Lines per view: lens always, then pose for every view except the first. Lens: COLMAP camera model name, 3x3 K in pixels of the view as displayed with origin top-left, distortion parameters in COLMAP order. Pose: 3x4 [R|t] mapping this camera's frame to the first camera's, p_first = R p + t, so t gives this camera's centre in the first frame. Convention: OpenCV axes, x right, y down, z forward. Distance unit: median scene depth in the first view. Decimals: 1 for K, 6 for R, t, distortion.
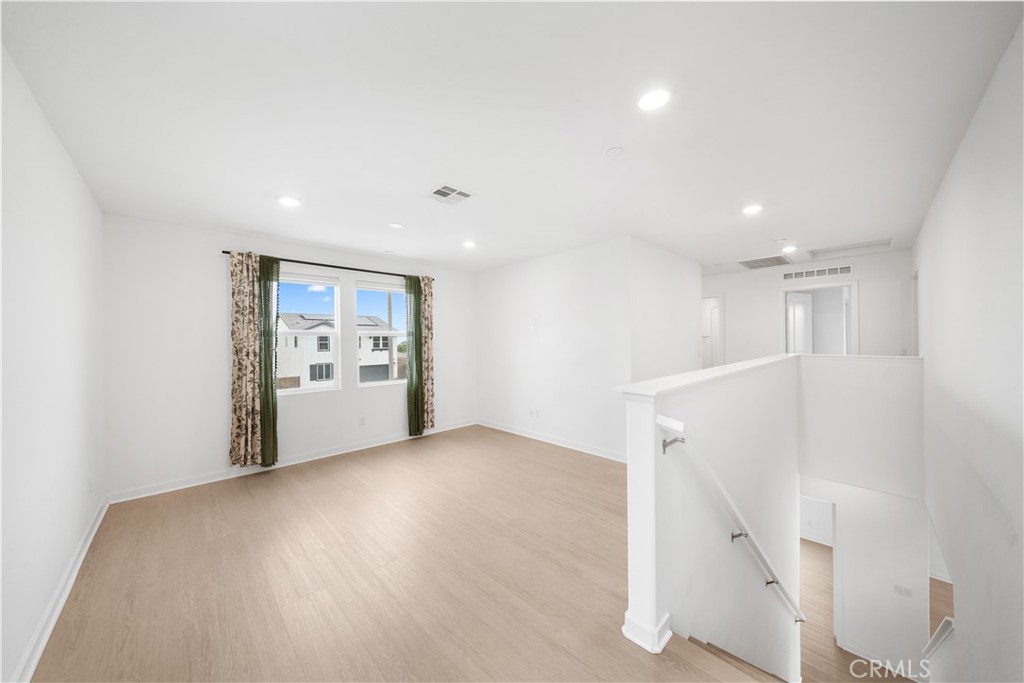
lens RADIAL K [[340.0, 0, 501.4], [0, 340.0, 340.0], [0, 0, 1]] dist [-0.001743, -0.000196]
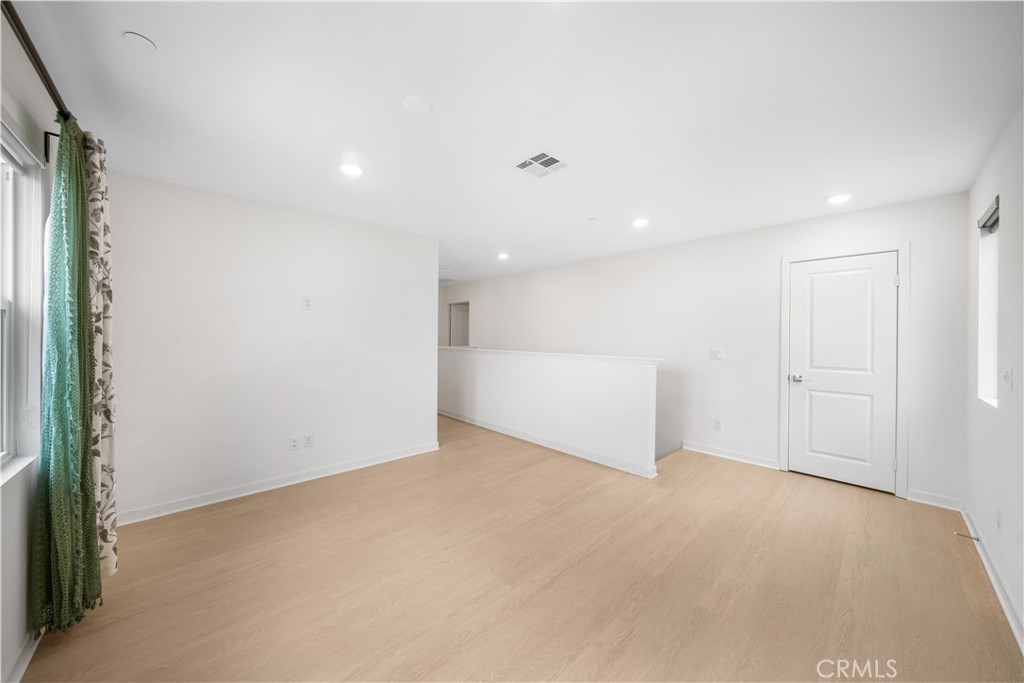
lens RADIAL K [[351.2, 0, 502.4], [0, 351.2, 341.8], [0, 0, 1]] dist [-0.001007, 0.000070]
pose [[0.027852, -0.000354, 0.999612, -0.580274], [-0.011212, 0.999937, 0.000666, 0.012290], [-0.999549, -0.011226, 0.027846, 0.595741]]
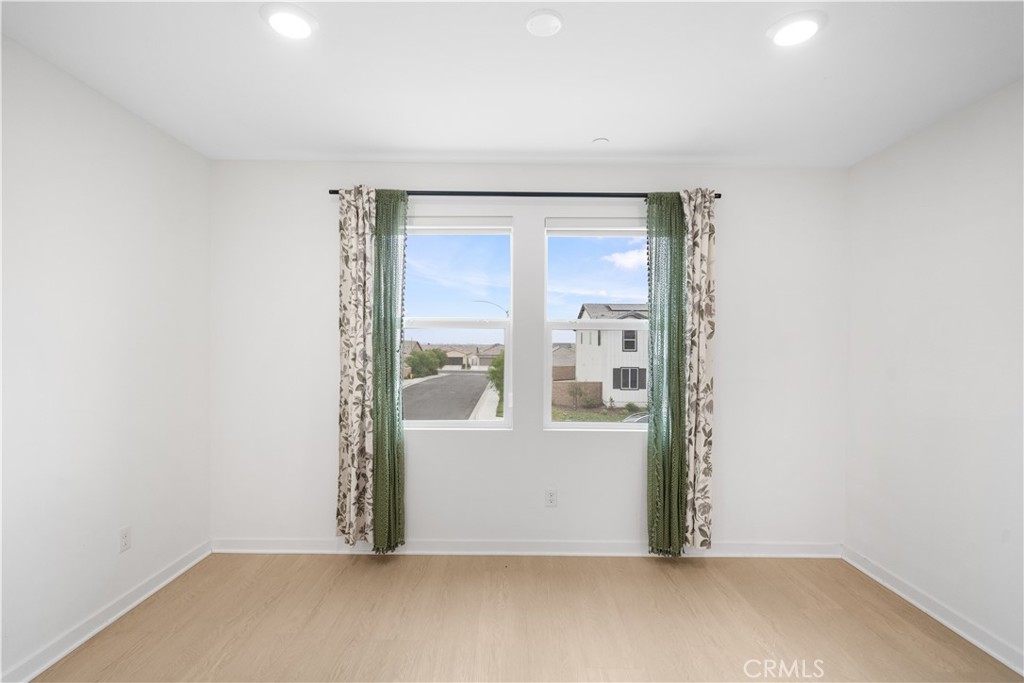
lens RADIAL K [[466.7, 0, 516.4], [0, 466.7, 343.3], [0, 0, 1]] dist [0.004457, 0.000453]
pose [[0.734922, 0.022935, -0.677763, 0.012286], [-0.015208, 0.999734, 0.017340, -0.001598], [0.677981, -0.002436, 0.735076, 0.427470]]
